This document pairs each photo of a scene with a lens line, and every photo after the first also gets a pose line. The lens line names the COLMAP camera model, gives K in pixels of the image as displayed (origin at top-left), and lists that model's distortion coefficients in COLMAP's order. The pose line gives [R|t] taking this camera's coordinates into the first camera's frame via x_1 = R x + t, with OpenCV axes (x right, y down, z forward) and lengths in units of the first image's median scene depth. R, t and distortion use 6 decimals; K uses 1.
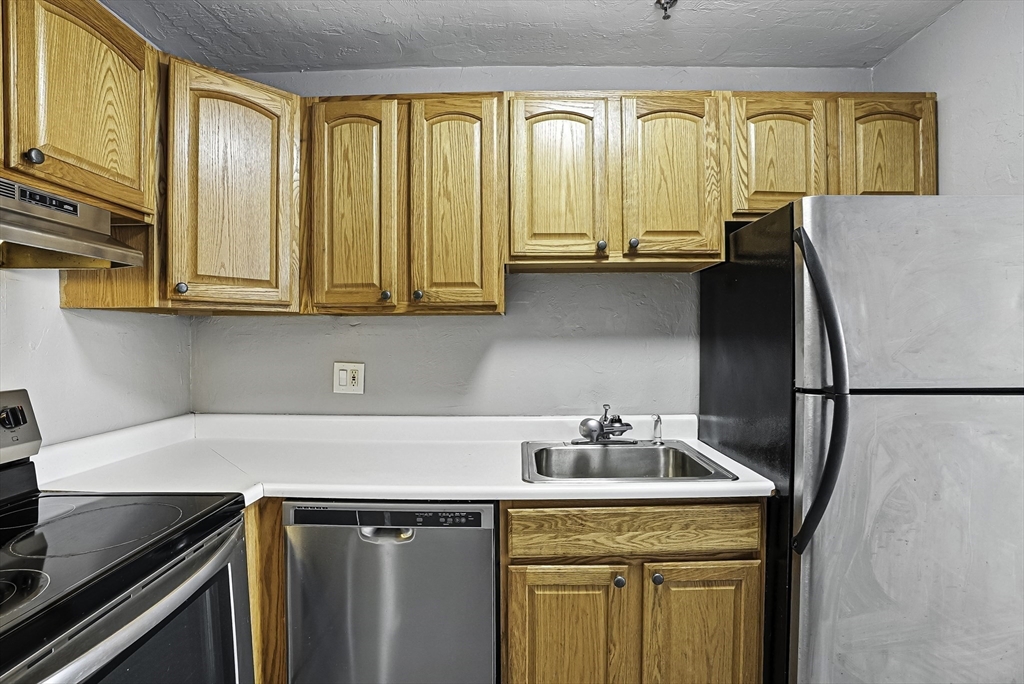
lens RADIAL K [[496.9, 0, 512.0], [0, 496.9, 342.0], [0, 0, 1]] dist [-0.069821, 0.027112]
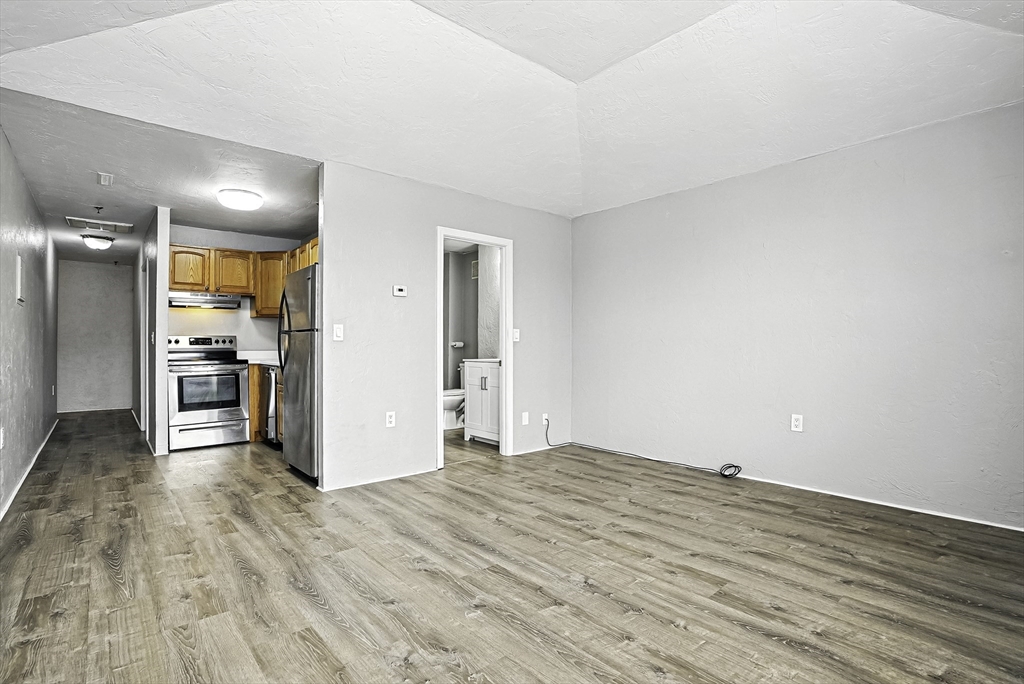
lens RADIAL K [[486.6, 0, 508.7], [0, 486.6, 344.1], [0, 0, 1]] dist [-0.073364, 0.031475]
pose [[0.670072, -0.001924, -0.742293, 3.050768], [-0.008540, 0.999910, -0.010300, 0.151188], [0.742247, 0.013241, 0.669996, -0.077088]]
